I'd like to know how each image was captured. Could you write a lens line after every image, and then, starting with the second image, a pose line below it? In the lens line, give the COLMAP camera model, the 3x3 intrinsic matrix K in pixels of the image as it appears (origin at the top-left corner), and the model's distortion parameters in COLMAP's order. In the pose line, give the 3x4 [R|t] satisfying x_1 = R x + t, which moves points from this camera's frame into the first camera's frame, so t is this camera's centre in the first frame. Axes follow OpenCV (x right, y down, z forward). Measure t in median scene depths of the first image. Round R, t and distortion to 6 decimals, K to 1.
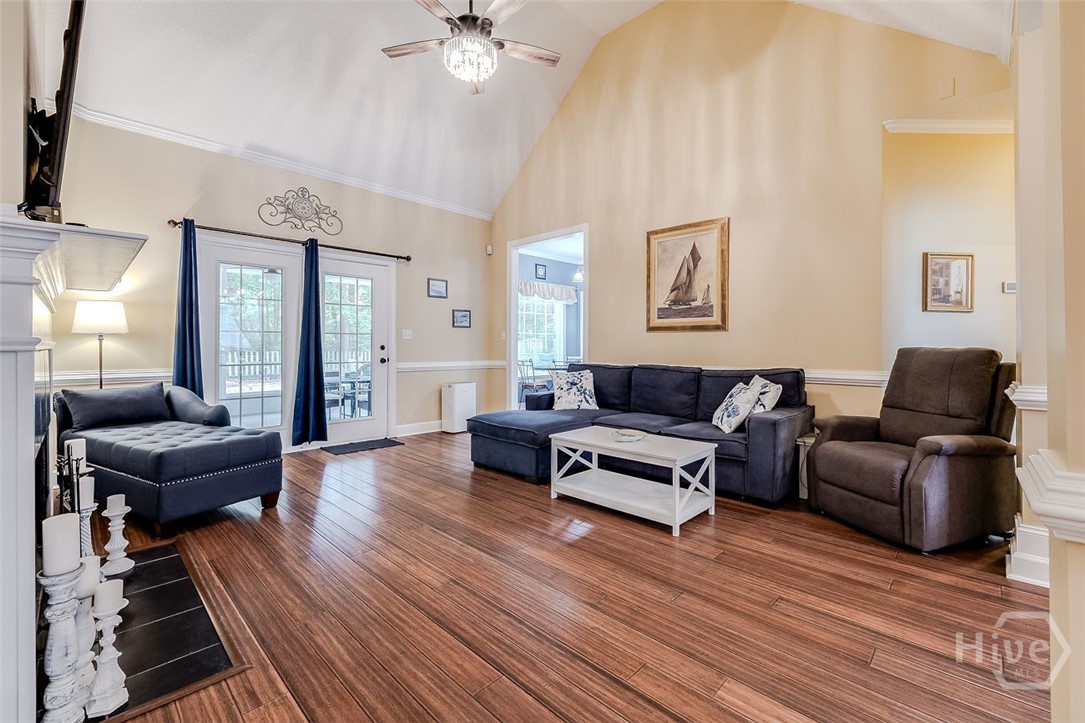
lens RADIAL K [[456.8, 0, 540.0], [0, 456.8, 351.7], [0, 0, 1]] dist [-0.000266, -0.000097]
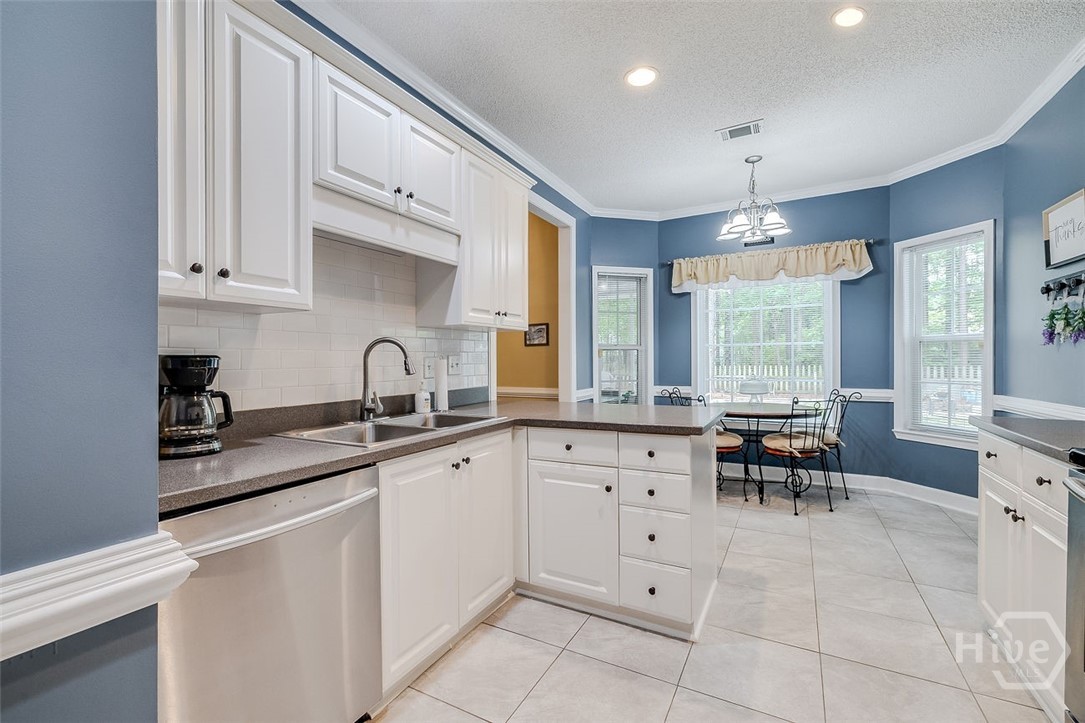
lens RADIAL K [[462.2, 0, 538.9], [0, 462.2, 360.7], [0, 0, 1]] dist [-0.000024, 0.000107]
pose [[0.273449, -0.003364, -0.961881, 0.472306], [0.001412, 0.999994, -0.003096, -0.018474], [0.961885, -0.000512, 0.273452, 0.602023]]
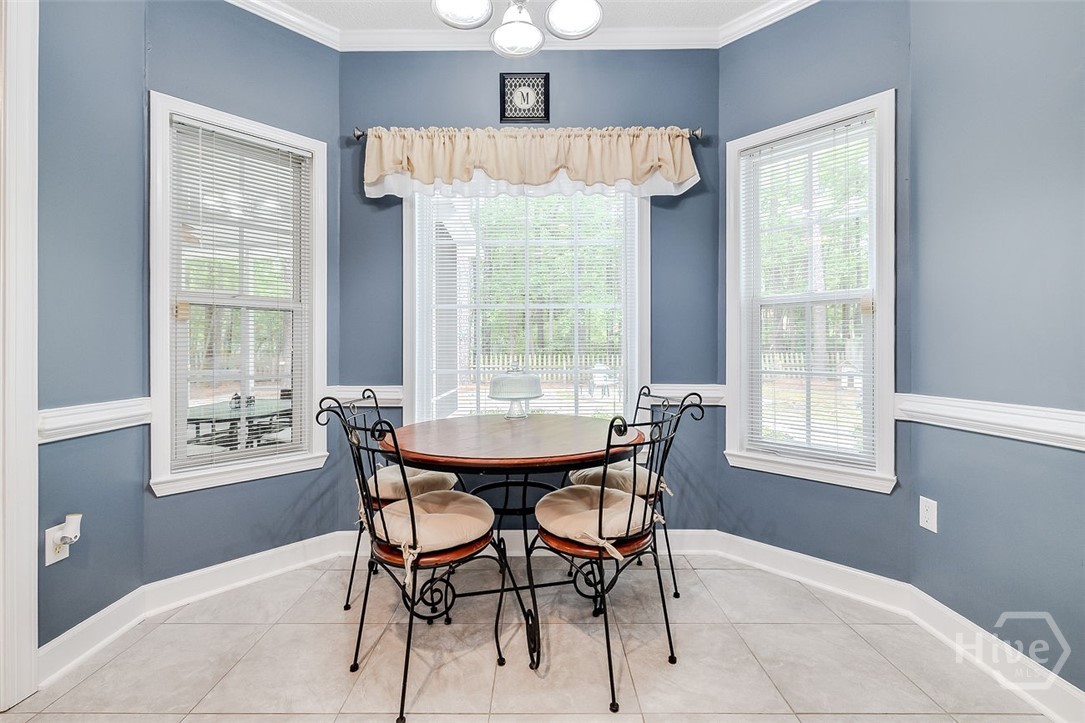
lens RADIAL K [[456.8, 0, 540.0], [0, 456.8, 351.7], [0, 0, 1]] dist [-0.000266, -0.000097]
pose [[0.703687, -0.000741, -0.710510, 0.224810], [-0.002633, 0.999990, -0.003651, -0.008261], [0.710505, 0.004440, 0.703678, 0.810172]]
